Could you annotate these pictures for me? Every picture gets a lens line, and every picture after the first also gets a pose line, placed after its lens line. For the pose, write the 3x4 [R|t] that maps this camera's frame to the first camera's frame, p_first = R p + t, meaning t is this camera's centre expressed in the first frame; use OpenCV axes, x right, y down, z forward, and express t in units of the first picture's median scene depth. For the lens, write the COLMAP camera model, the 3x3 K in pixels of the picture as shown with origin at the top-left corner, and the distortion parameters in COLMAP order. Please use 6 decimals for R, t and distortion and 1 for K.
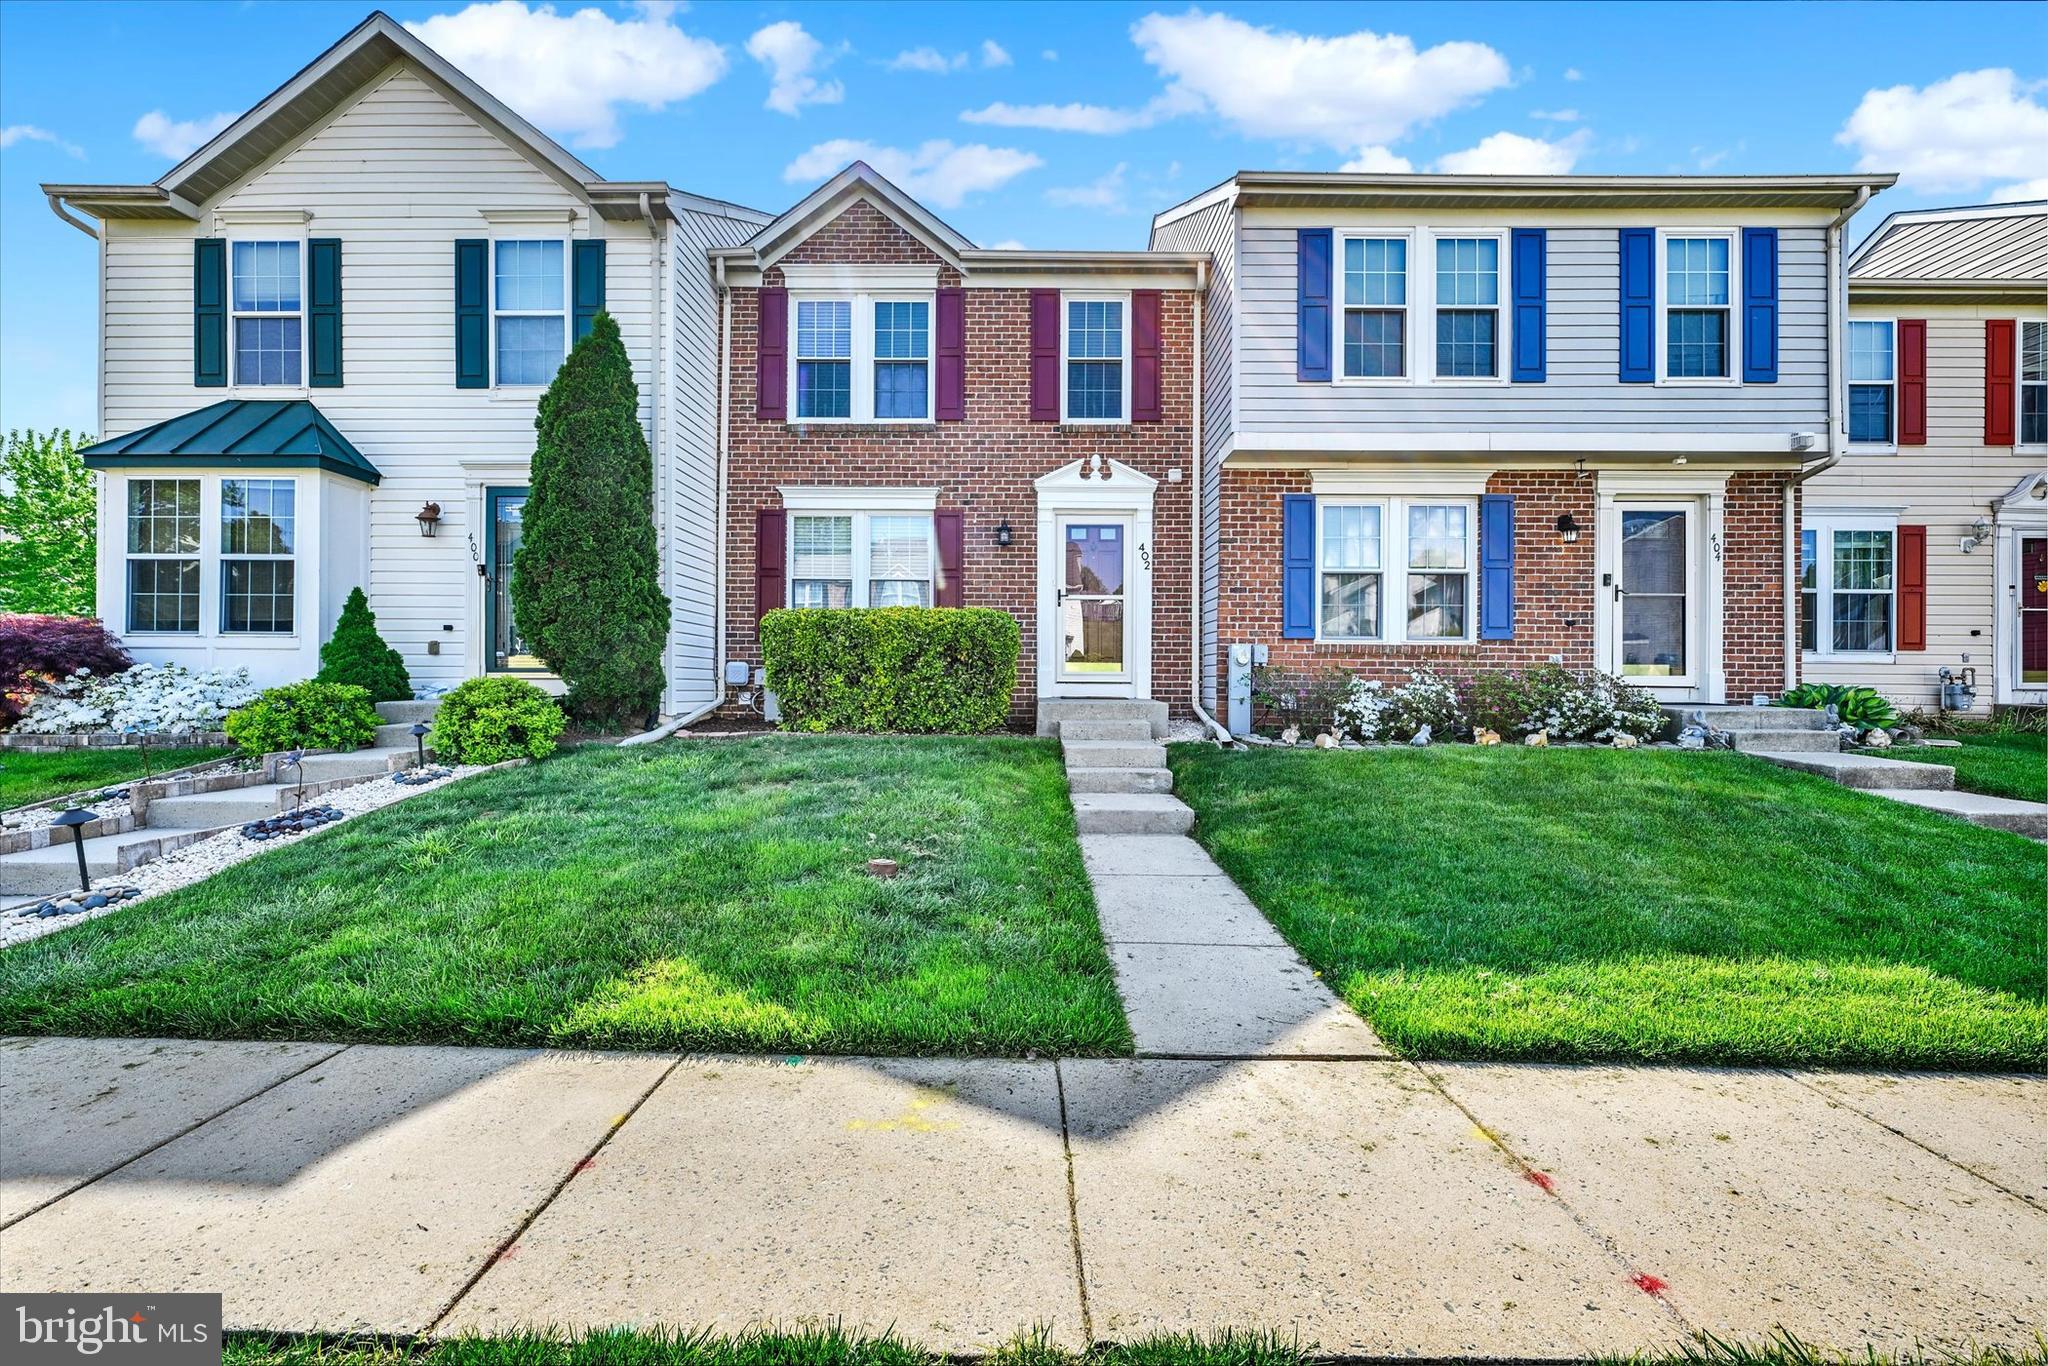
lens RADIAL K [[818.5, 0, 1026.3], [0, 818.5, 689.0], [0, 0, 1]] dist [-0.003517, -0.000061]
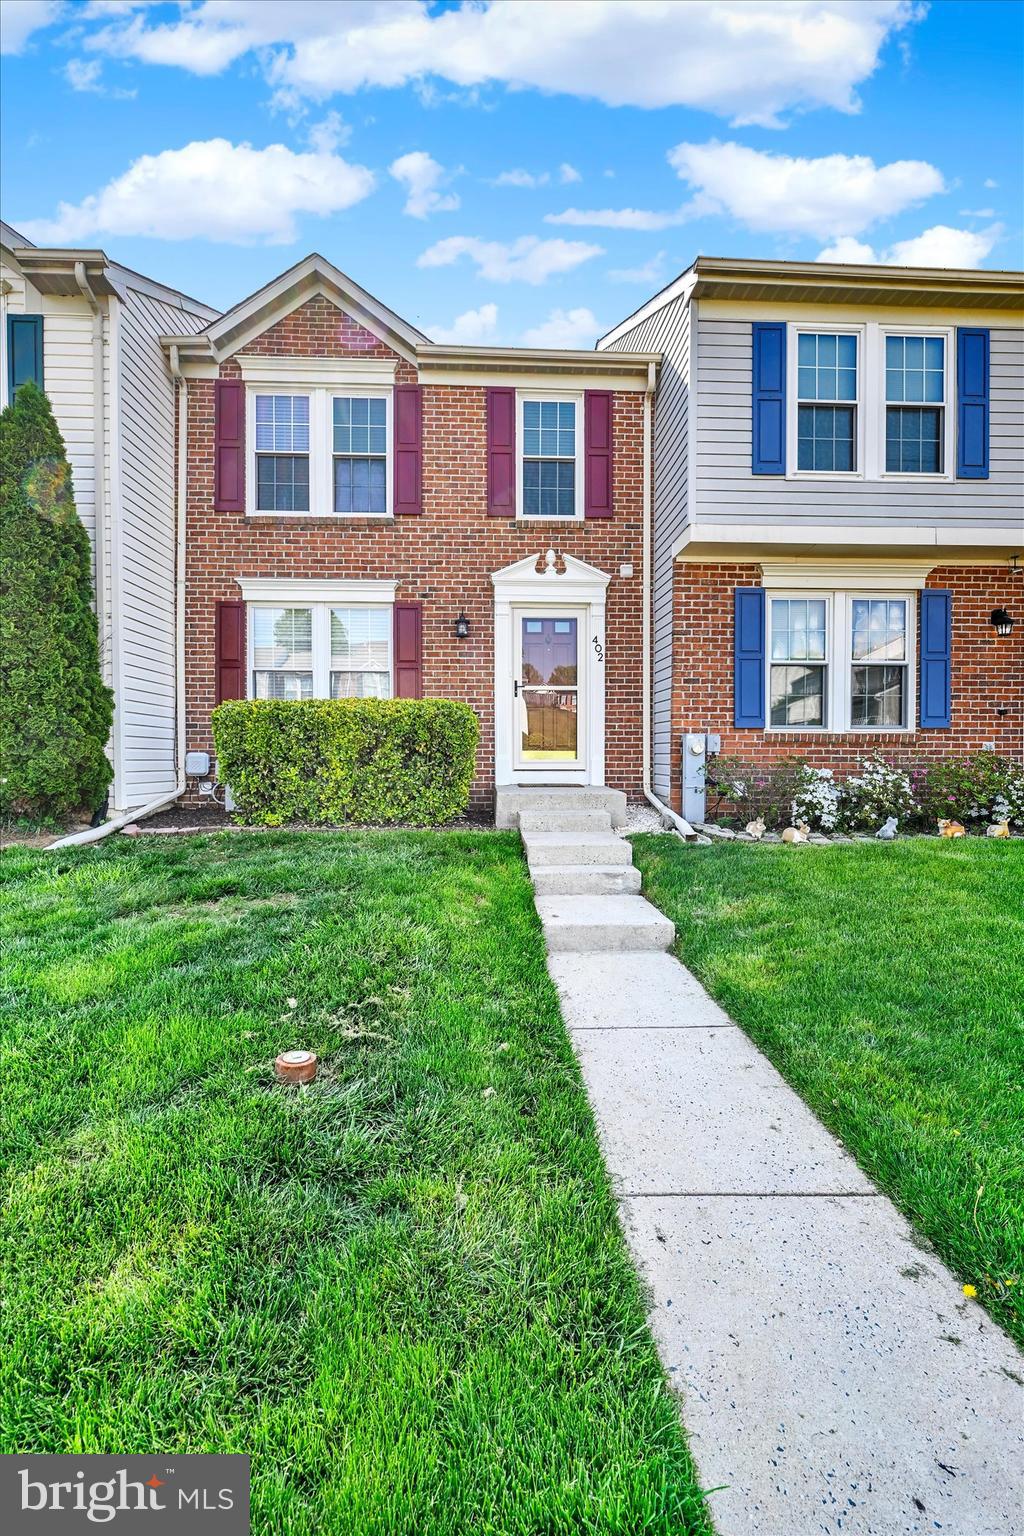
lens RADIAL K [[613.9, 0, 510.4], [0, 613.9, 755.3], [0, 0, 1]] dist [-0.003517, -0.000061]
pose [[0.998661, -0.006365, 0.051332, -0.007879], [0.006412, 0.999979, -0.000747, -0.029127], [-0.051327, 0.001075, 0.998681, 0.248367]]
